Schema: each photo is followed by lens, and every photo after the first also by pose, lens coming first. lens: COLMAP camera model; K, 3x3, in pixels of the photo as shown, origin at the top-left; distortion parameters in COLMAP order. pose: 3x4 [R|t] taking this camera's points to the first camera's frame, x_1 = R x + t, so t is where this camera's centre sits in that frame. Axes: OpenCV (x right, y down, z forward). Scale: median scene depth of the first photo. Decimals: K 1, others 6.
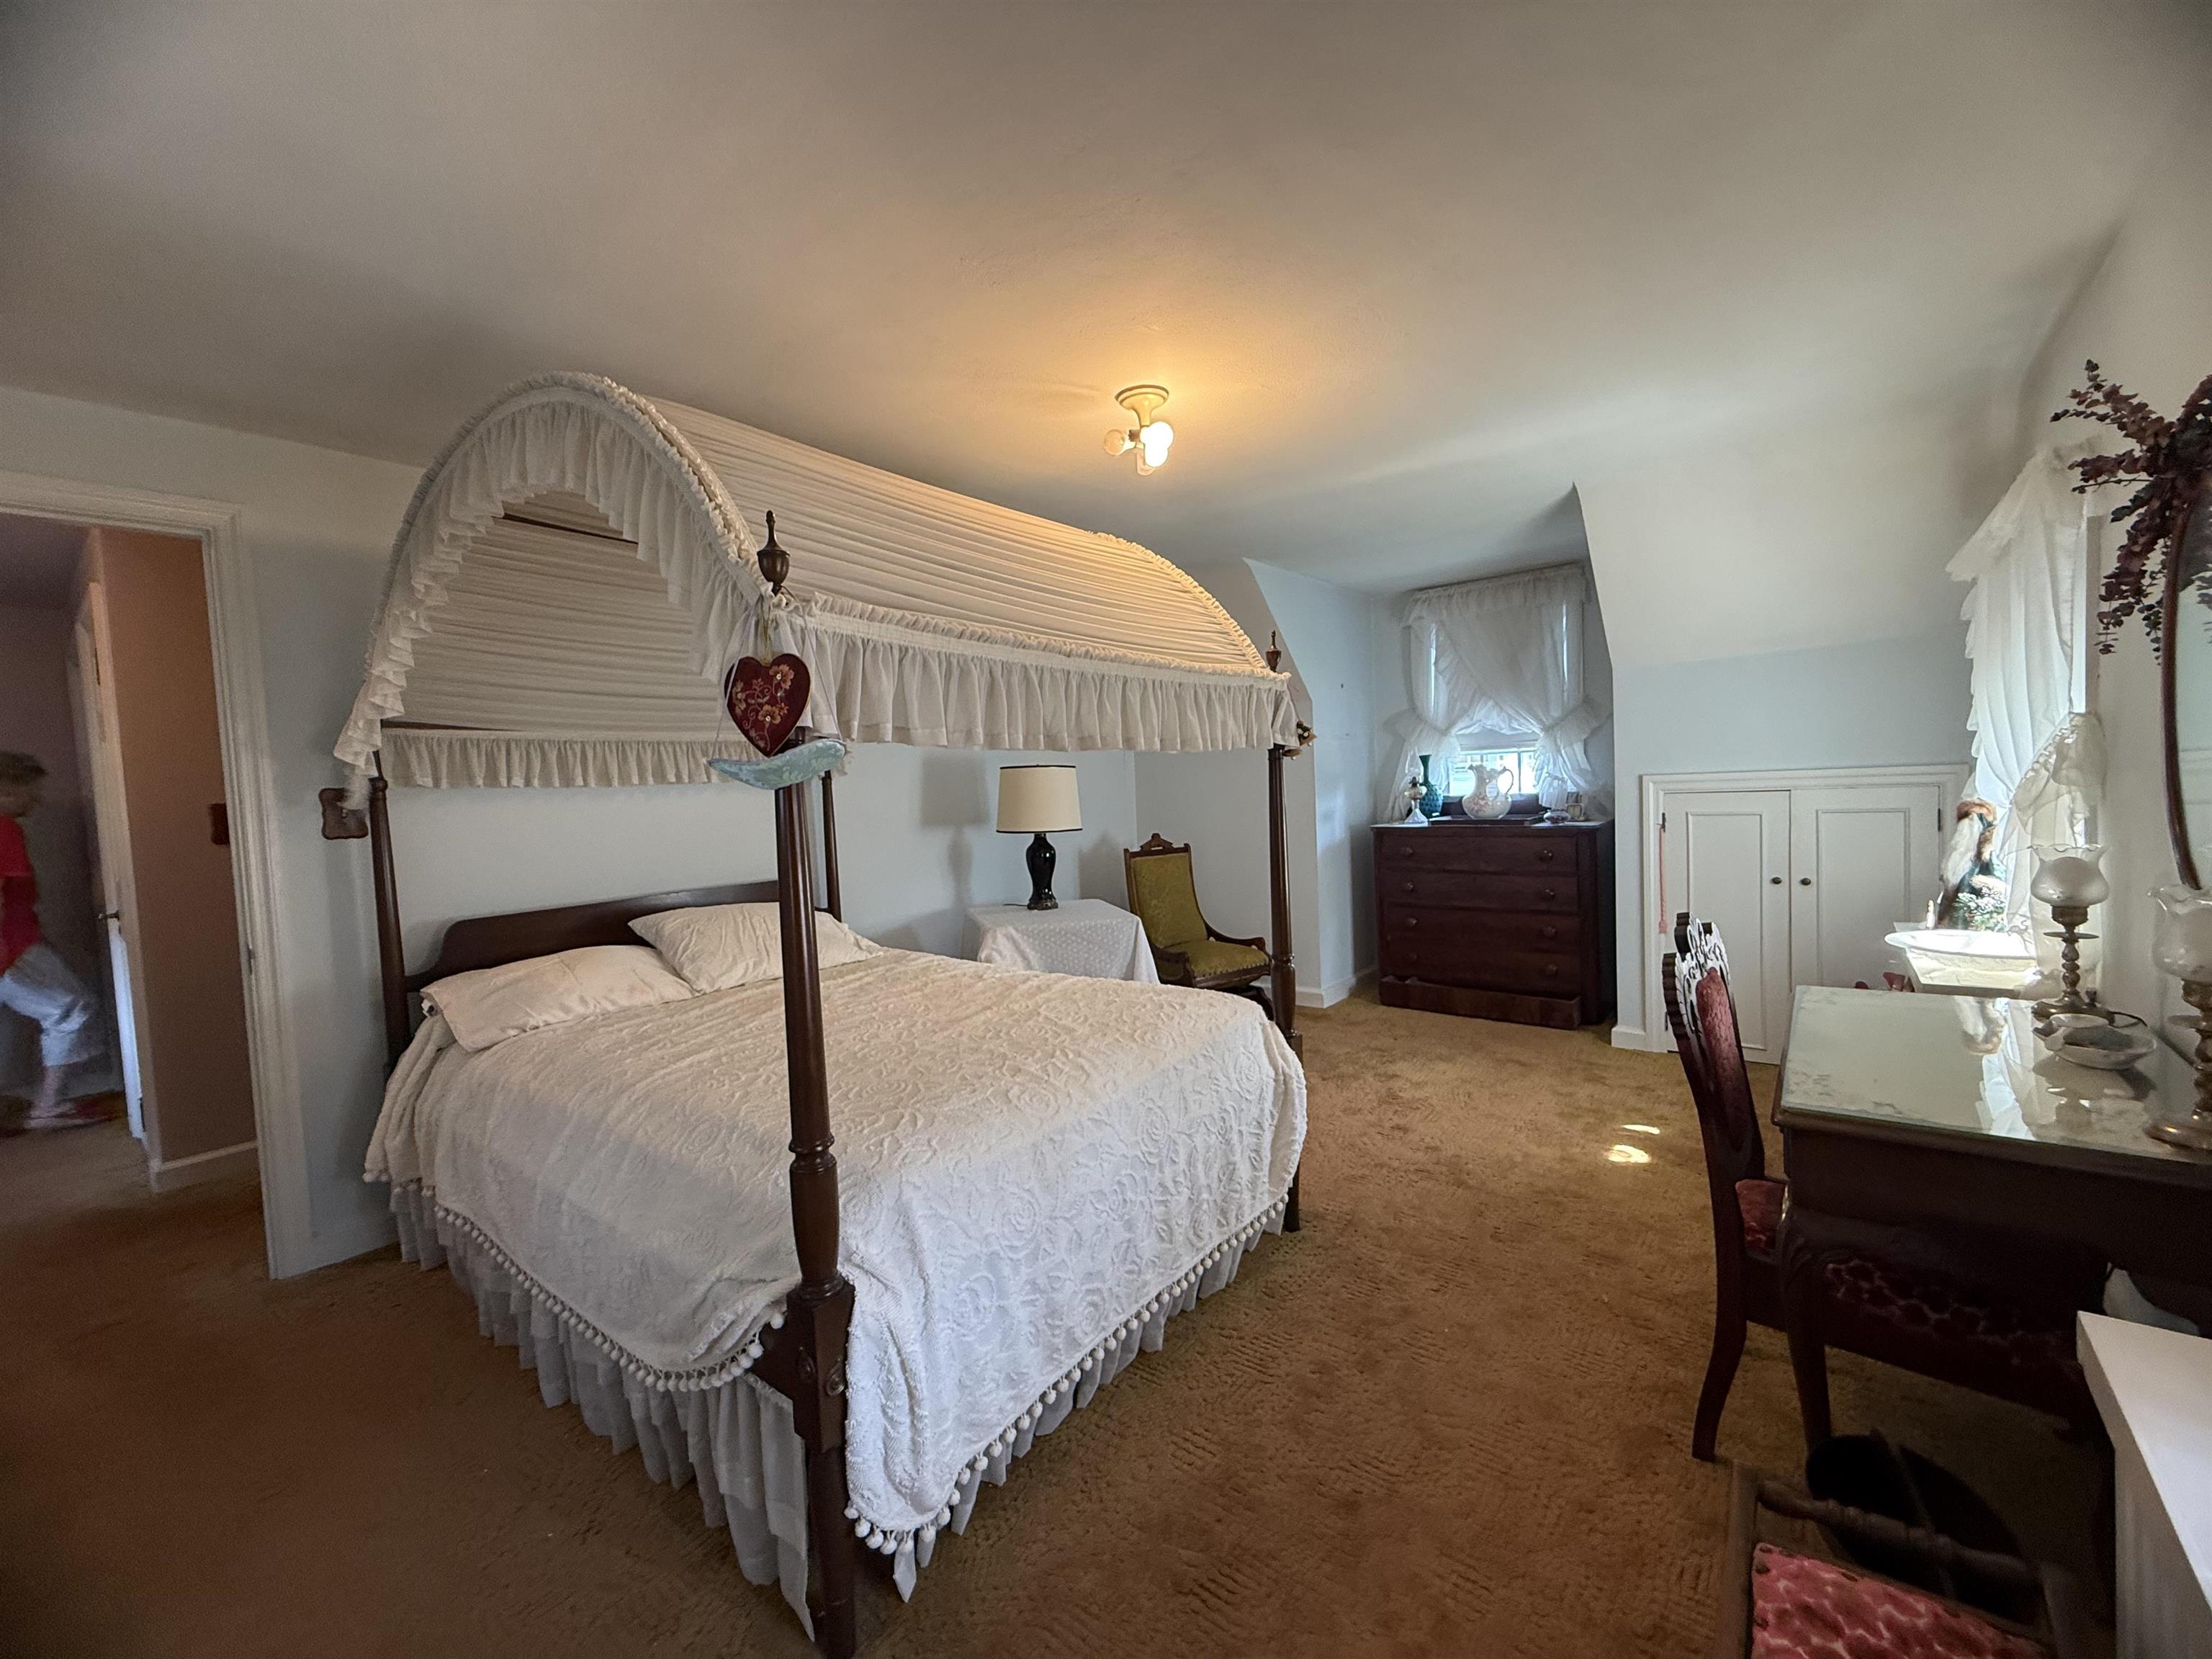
lens RADIAL K [[887.9, 0, 1100.7], [0, 887.9, 830.3], [0, 0, 1]] dist [0.001478, 0.000234]
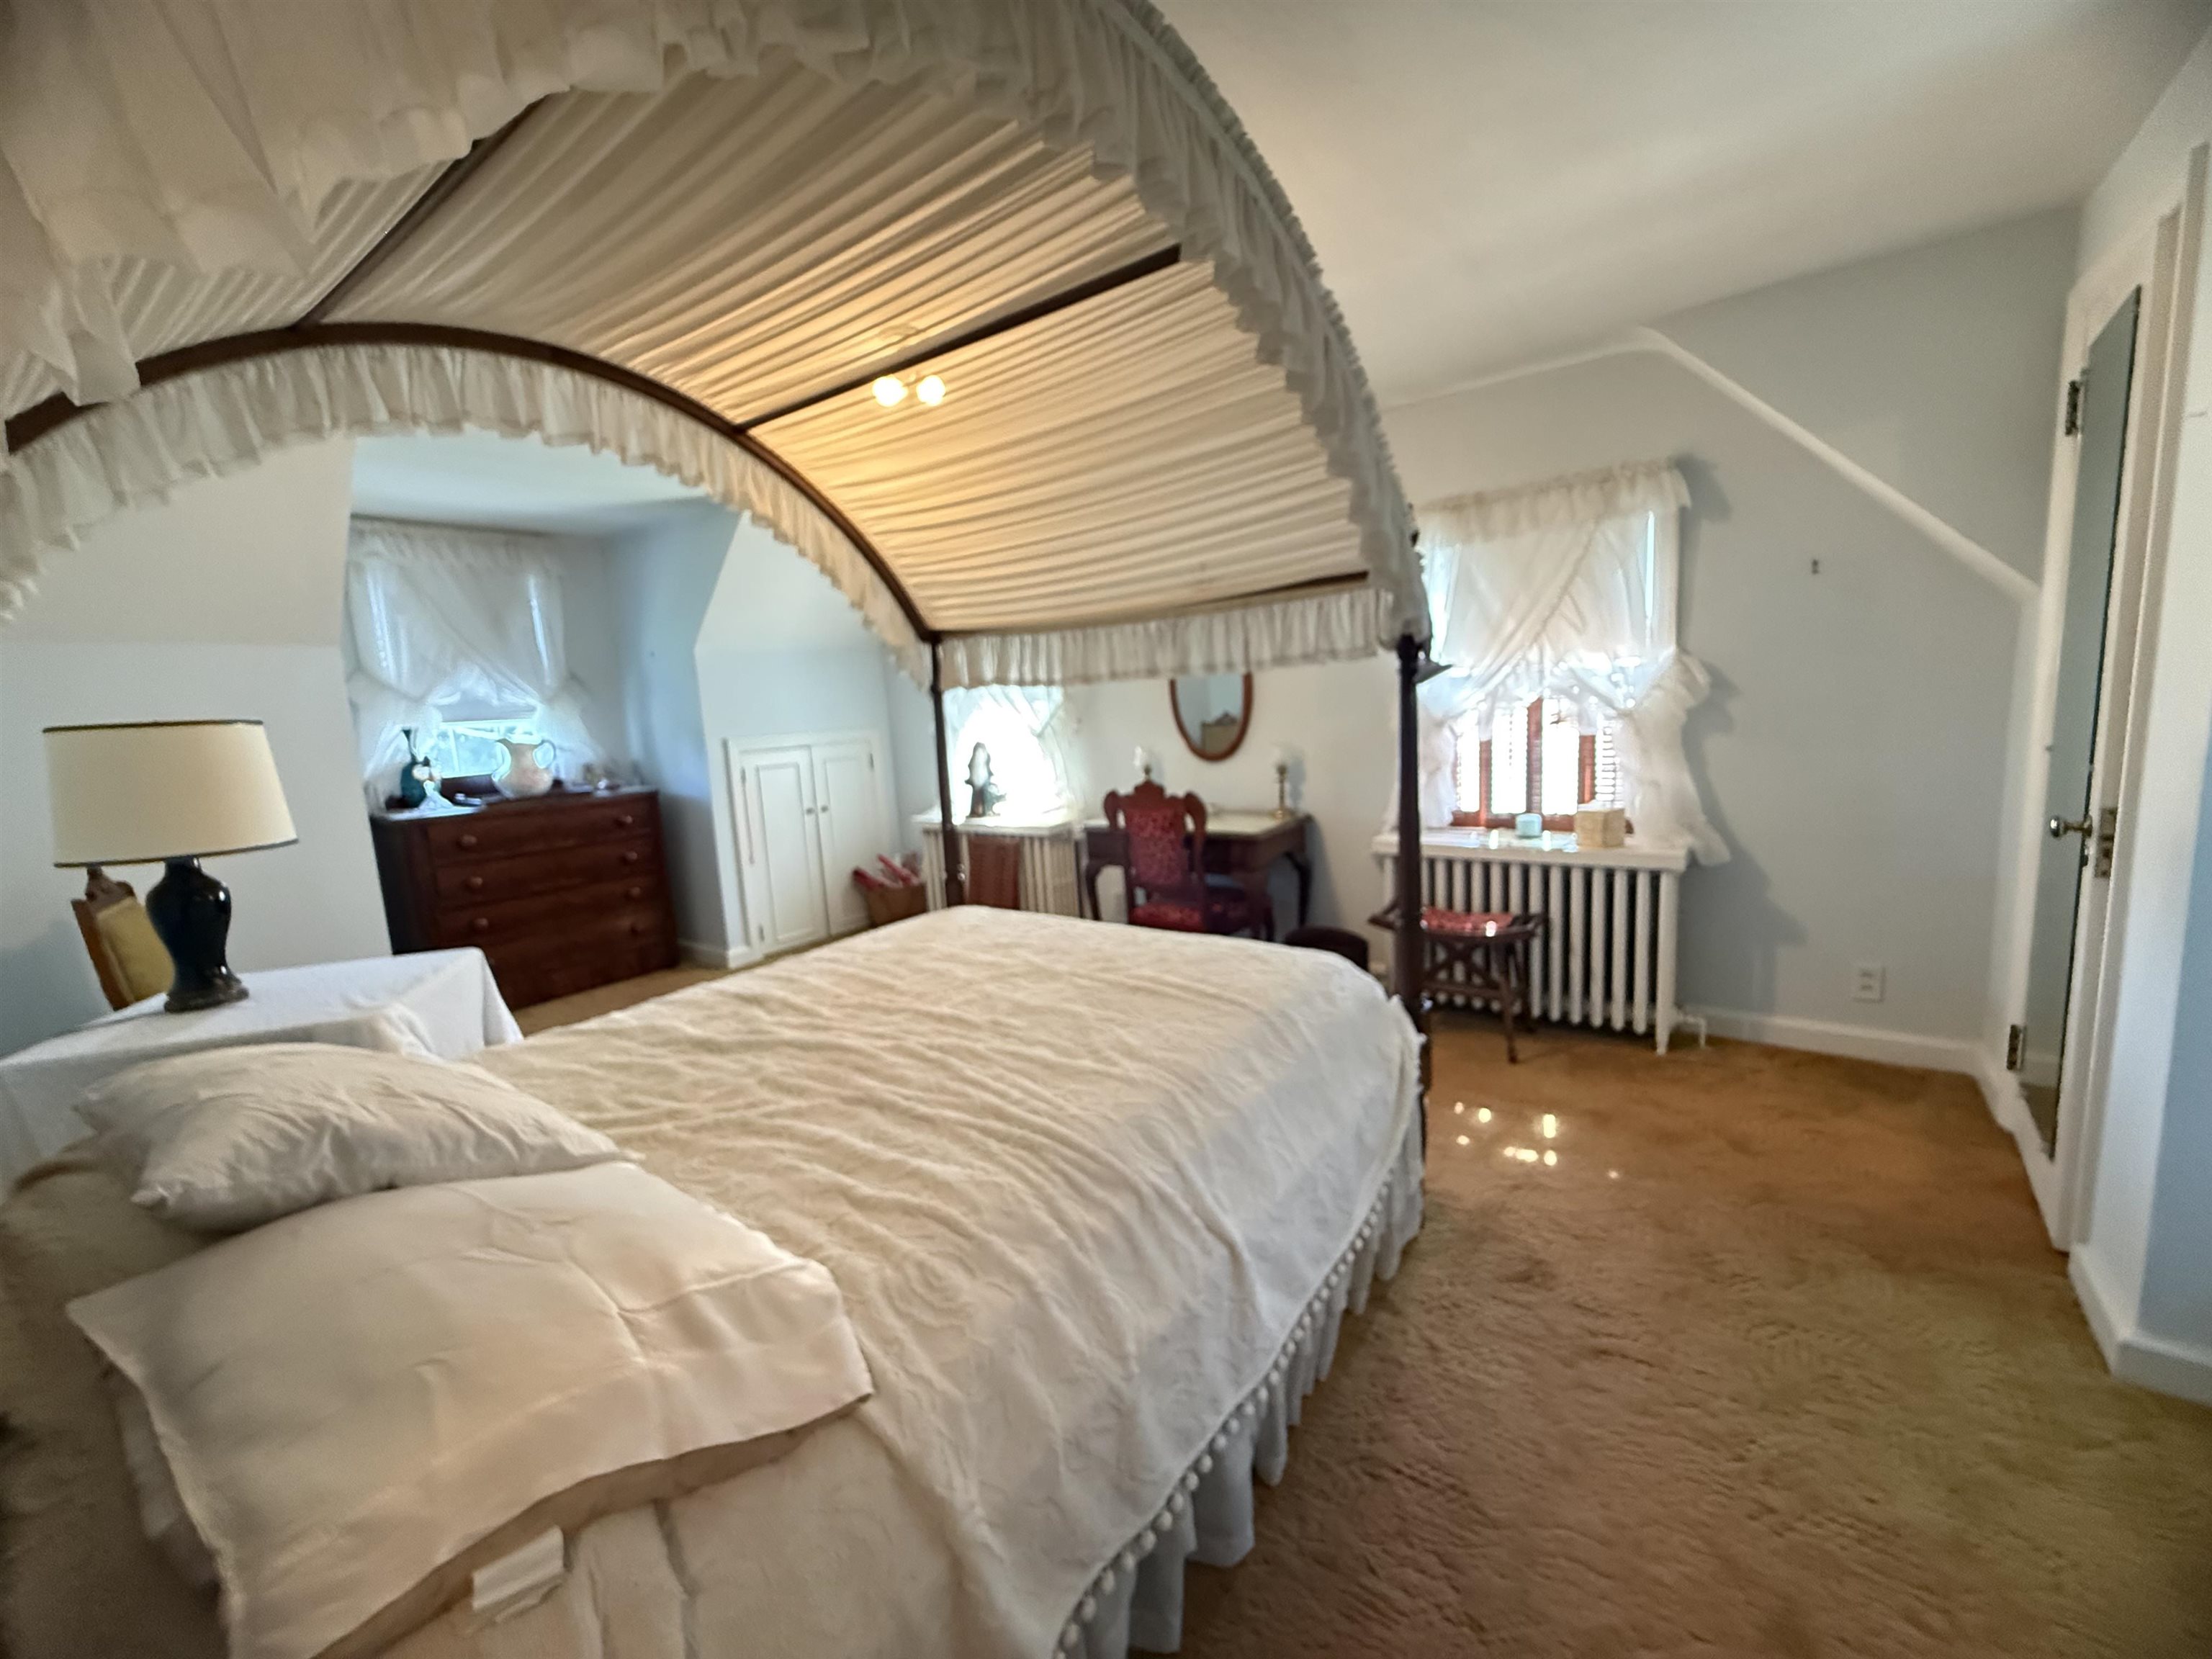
lens RADIAL K [[887.9, 0, 1105.8], [0, 887.9, 828.7], [0, 0, 1]] dist [0.001478, 0.000234]
pose [[-0.054980, -0.096301, 0.993833, -0.548619], [0.114223, 0.988197, 0.102074, -0.004910], [-0.991933, 0.119130, -0.043332, 0.474848]]
